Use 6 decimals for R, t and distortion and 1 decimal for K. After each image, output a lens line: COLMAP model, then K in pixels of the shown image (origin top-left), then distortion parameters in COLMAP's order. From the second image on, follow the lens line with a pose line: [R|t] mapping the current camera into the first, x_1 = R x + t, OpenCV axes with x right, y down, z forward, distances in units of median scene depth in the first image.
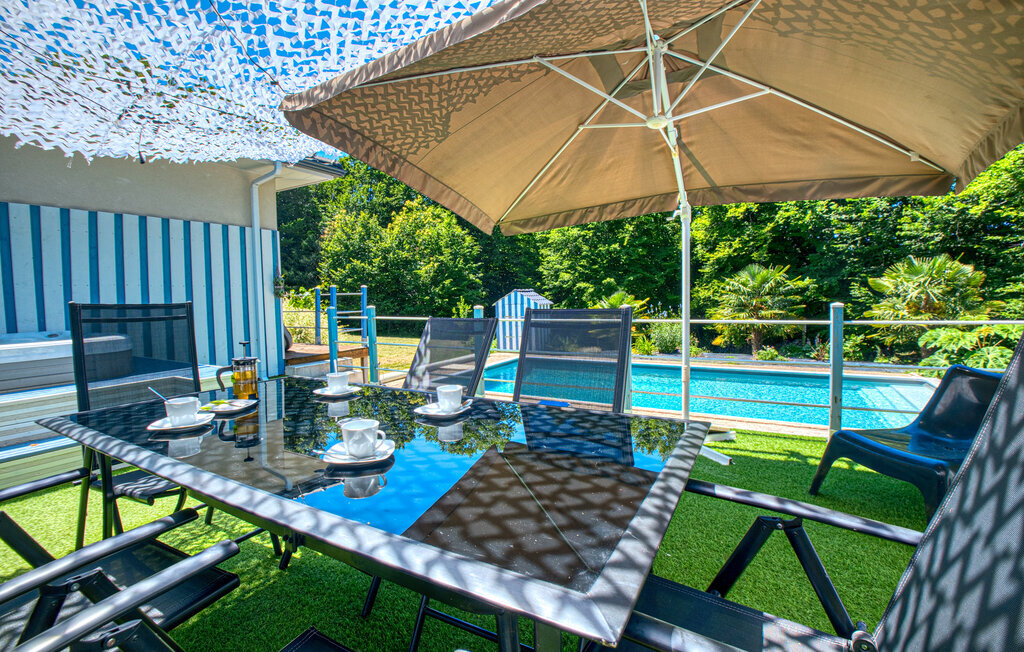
lens RADIAL K [[458.0, 0, 518.3], [0, 458.0, 315.3], [0, 0, 1]] dist [-0.034113, -0.000059]
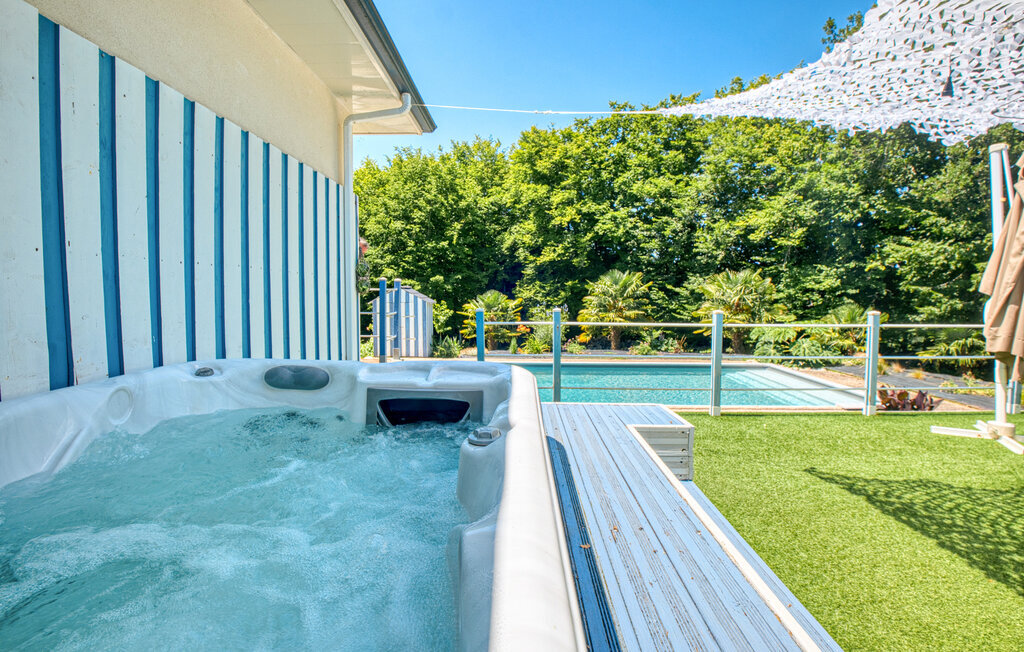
lens RADIAL K [[458.0, 0, 518.3], [0, 458.0, 315.3], [0, 0, 1]] dist [-0.034113, -0.000059]
pose [[0.871213, -0.001994, 0.490901, -0.153727], [-0.000683, 0.999986, 0.005273, -0.003144], [-0.490904, -0.004930, 0.871200, 0.079098]]
